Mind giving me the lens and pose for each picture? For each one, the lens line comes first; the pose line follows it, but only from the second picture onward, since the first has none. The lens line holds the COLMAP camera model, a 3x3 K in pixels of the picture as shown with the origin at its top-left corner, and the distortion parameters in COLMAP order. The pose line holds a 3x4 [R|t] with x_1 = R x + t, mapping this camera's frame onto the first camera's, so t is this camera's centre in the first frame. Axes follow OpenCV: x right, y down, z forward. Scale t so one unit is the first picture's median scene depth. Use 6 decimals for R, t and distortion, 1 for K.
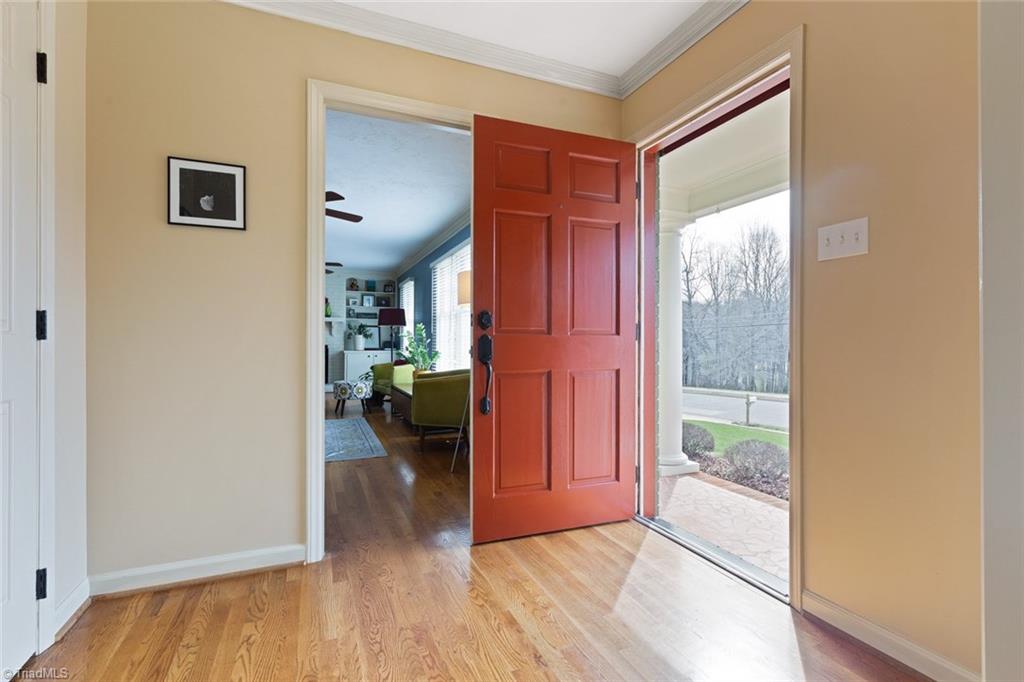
lens RADIAL K [[473.6, 0, 507.6], [0, 473.6, 342.1], [0, 0, 1]] dist [0.000696, 0.000180]
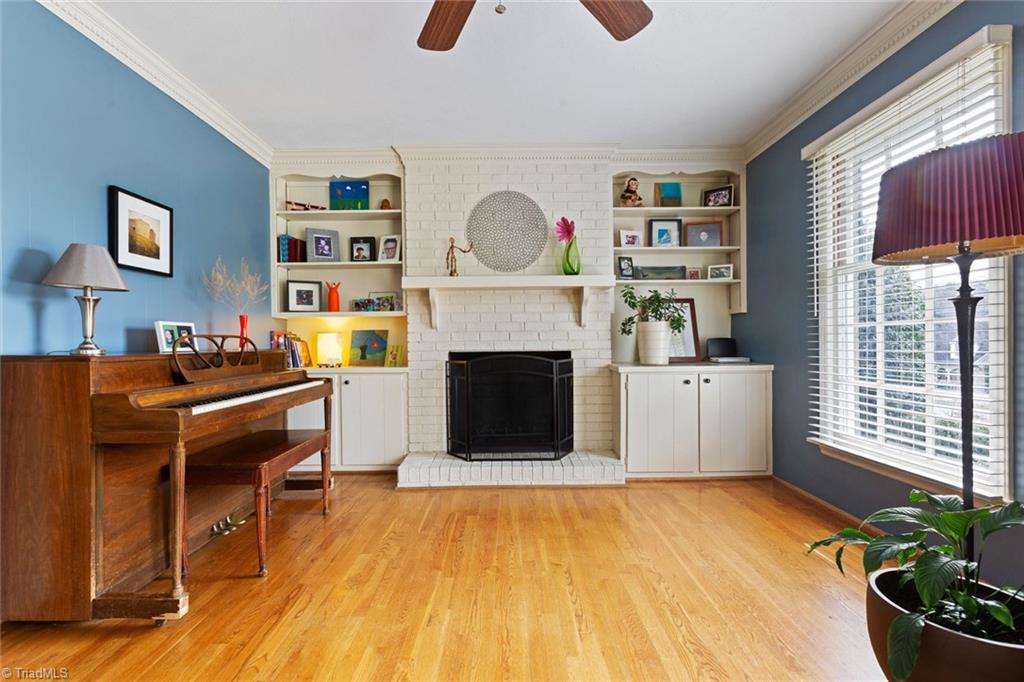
lens RADIAL K [[473.6, 0, 507.6], [0, 473.6, 342.1], [0, 0, 1]] dist [0.000696, 0.000180]
pose [[0.925449, -0.011882, -0.378686, -0.281669], [0.012610, 0.999920, -0.000558, -0.000924], [0.378663, -0.004259, 0.925525, 0.626450]]
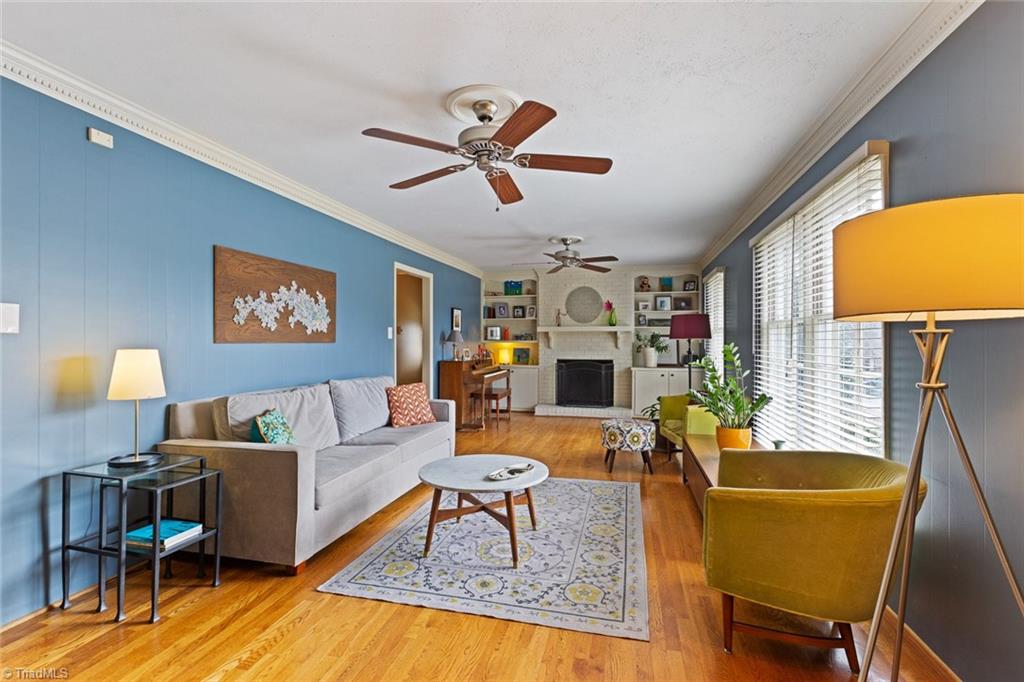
lens RADIAL K [[473.6, 0, 507.6], [0, 473.6, 342.1], [0, 0, 1]] dist [0.000696, 0.000180]
pose [[0.803301, -0.001922, -0.595570, -0.035602], [0.002093, 0.999998, -0.000404, -0.024407], [0.595569, -0.000922, 0.803303, 0.227201]]
